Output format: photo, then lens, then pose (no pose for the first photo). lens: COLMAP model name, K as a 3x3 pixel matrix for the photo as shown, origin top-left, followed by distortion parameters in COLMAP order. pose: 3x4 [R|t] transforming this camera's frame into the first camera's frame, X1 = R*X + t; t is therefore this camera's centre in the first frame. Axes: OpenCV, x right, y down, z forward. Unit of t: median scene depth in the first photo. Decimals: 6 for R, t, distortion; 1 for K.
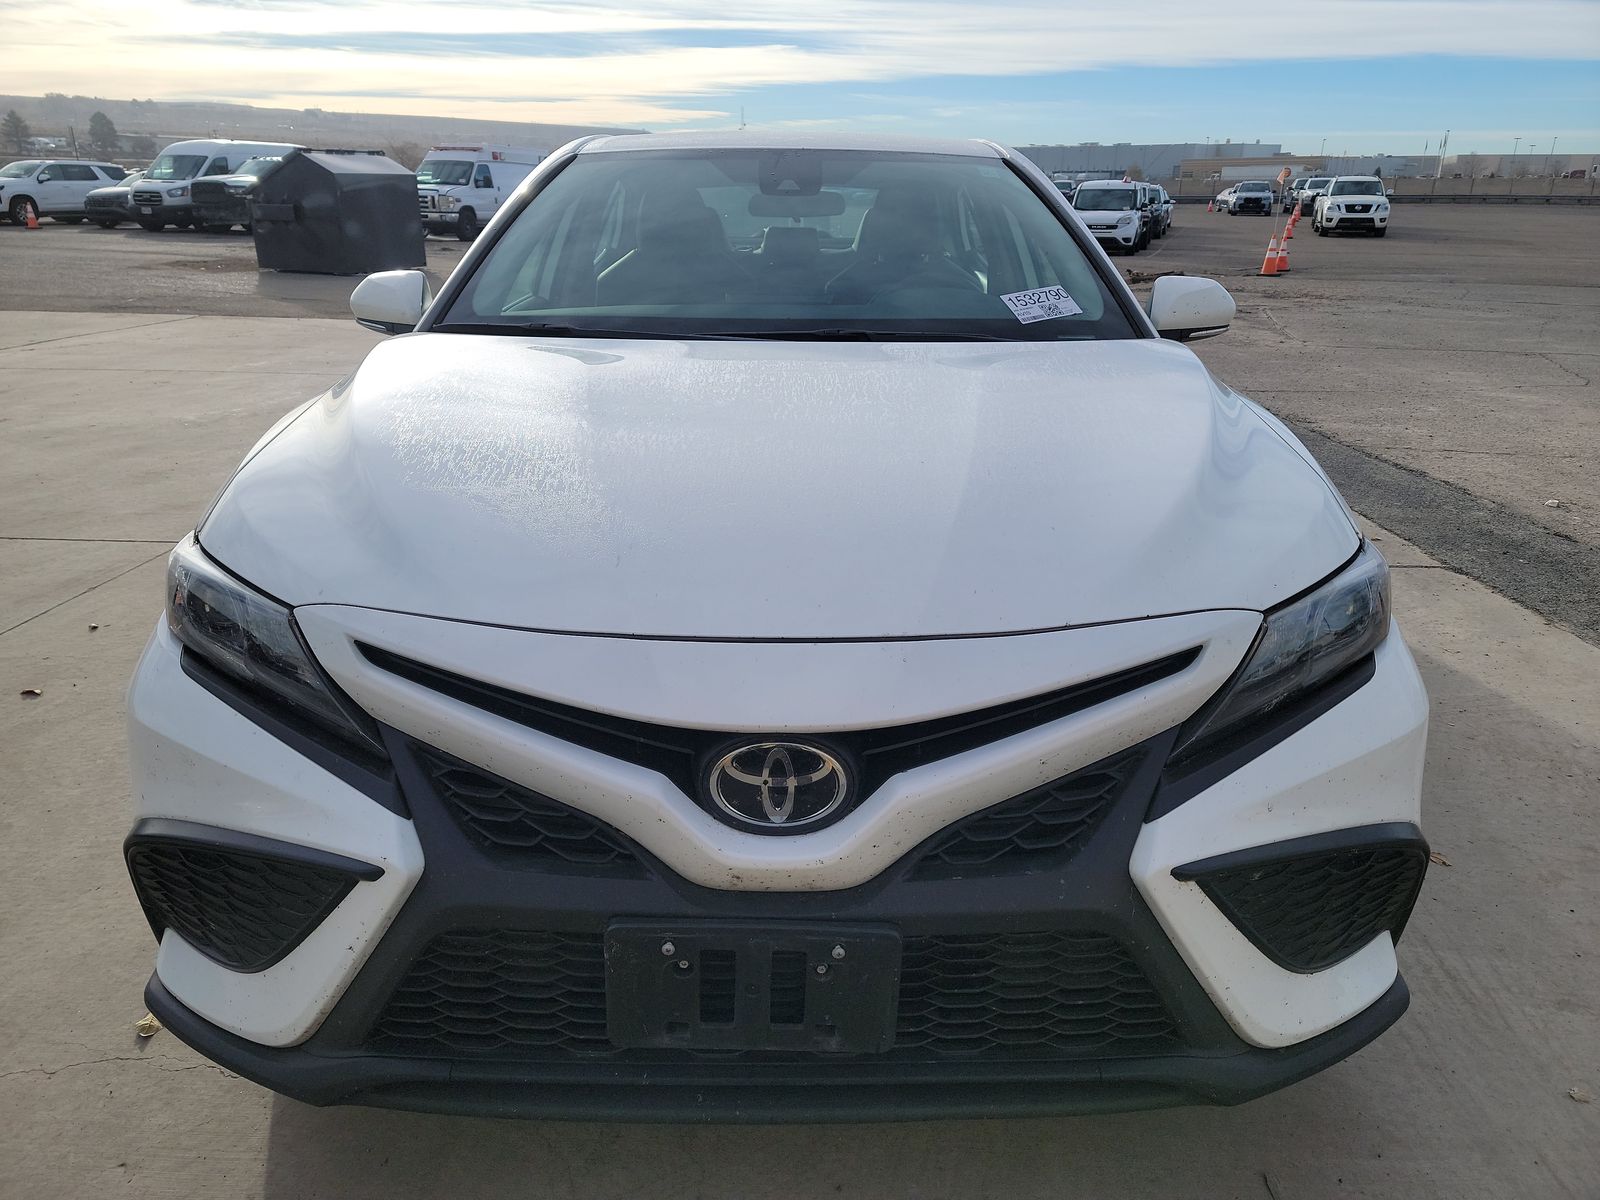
lens RADIAL K [[1119.6, 0, 799.1], [0, 1119.6, 603.5], [0, 0, 1]] dist [0.054150, -0.030679]
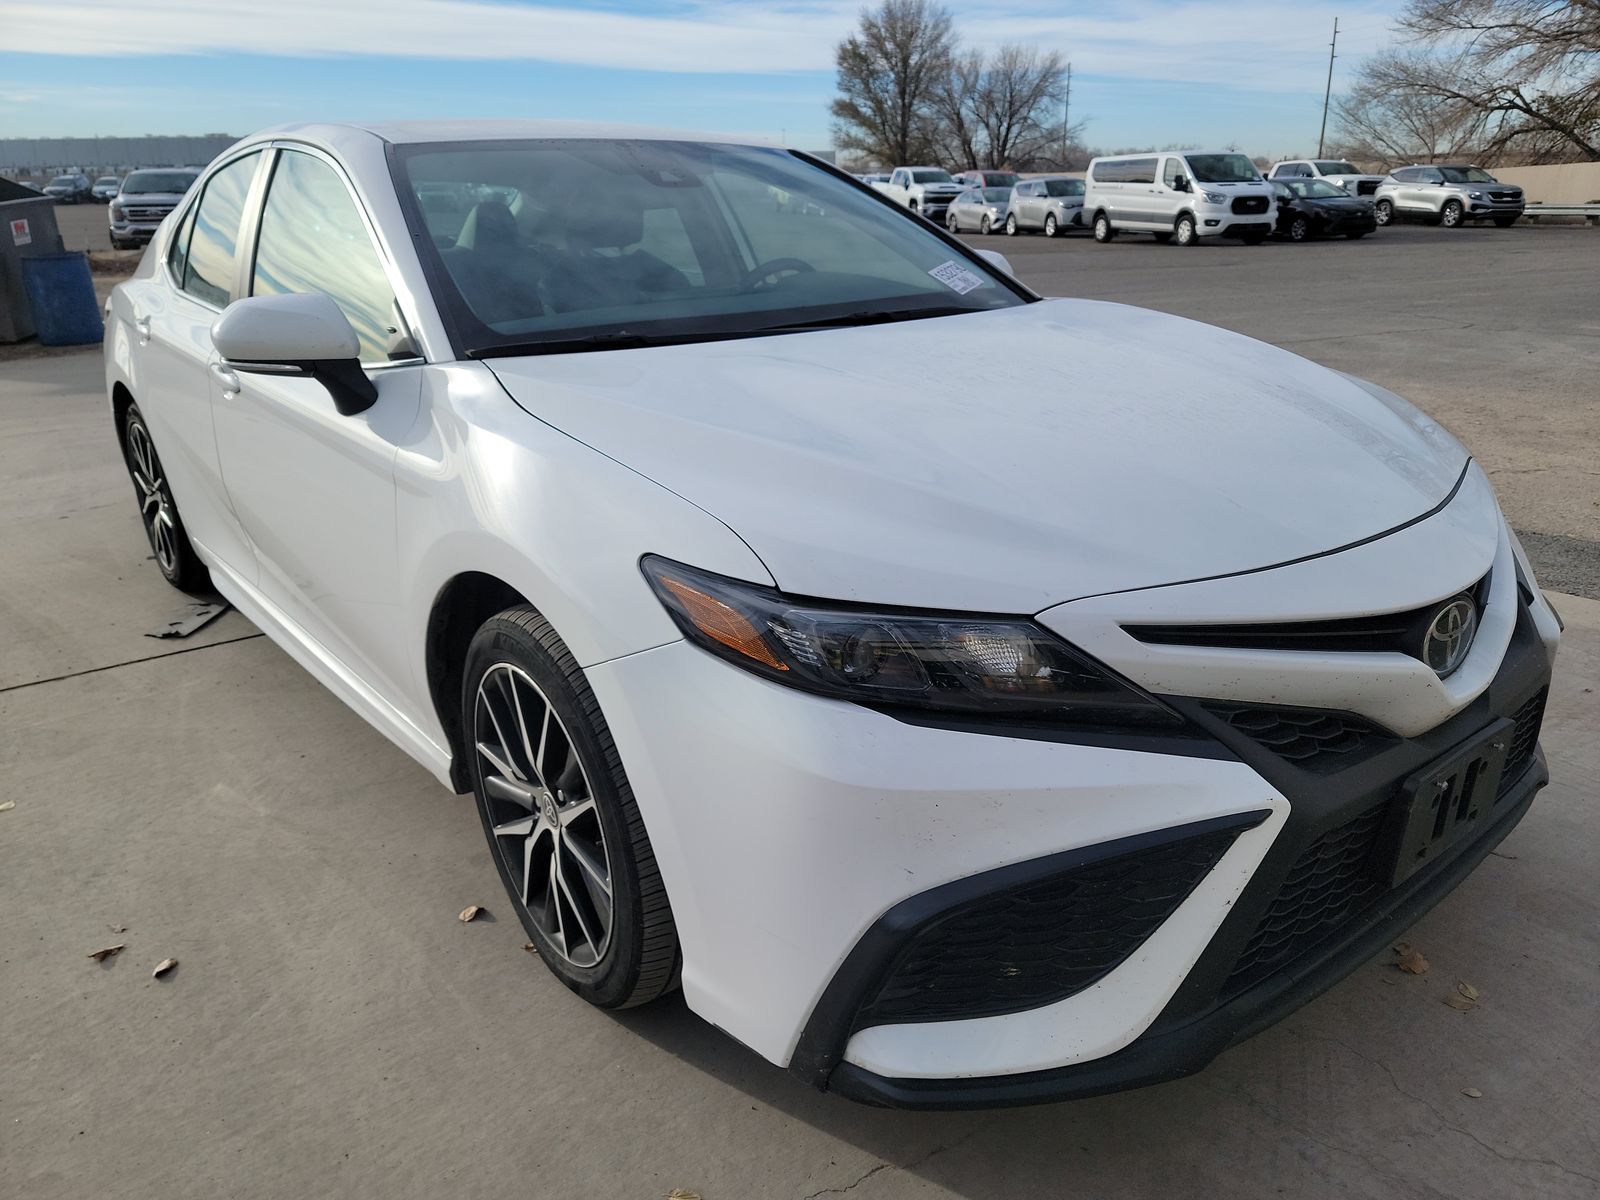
lens RADIAL K [[1119.6, 0, 799.2], [0, 1119.6, 597.0], [0, 0, 1]] dist [0.054150, -0.030679]
pose [[0.782217, -0.235081, 0.576951, -1.157367], [0.235096, 0.968990, 0.076081, -0.132773], [-0.576945, 0.076127, 0.813227, 0.331249]]
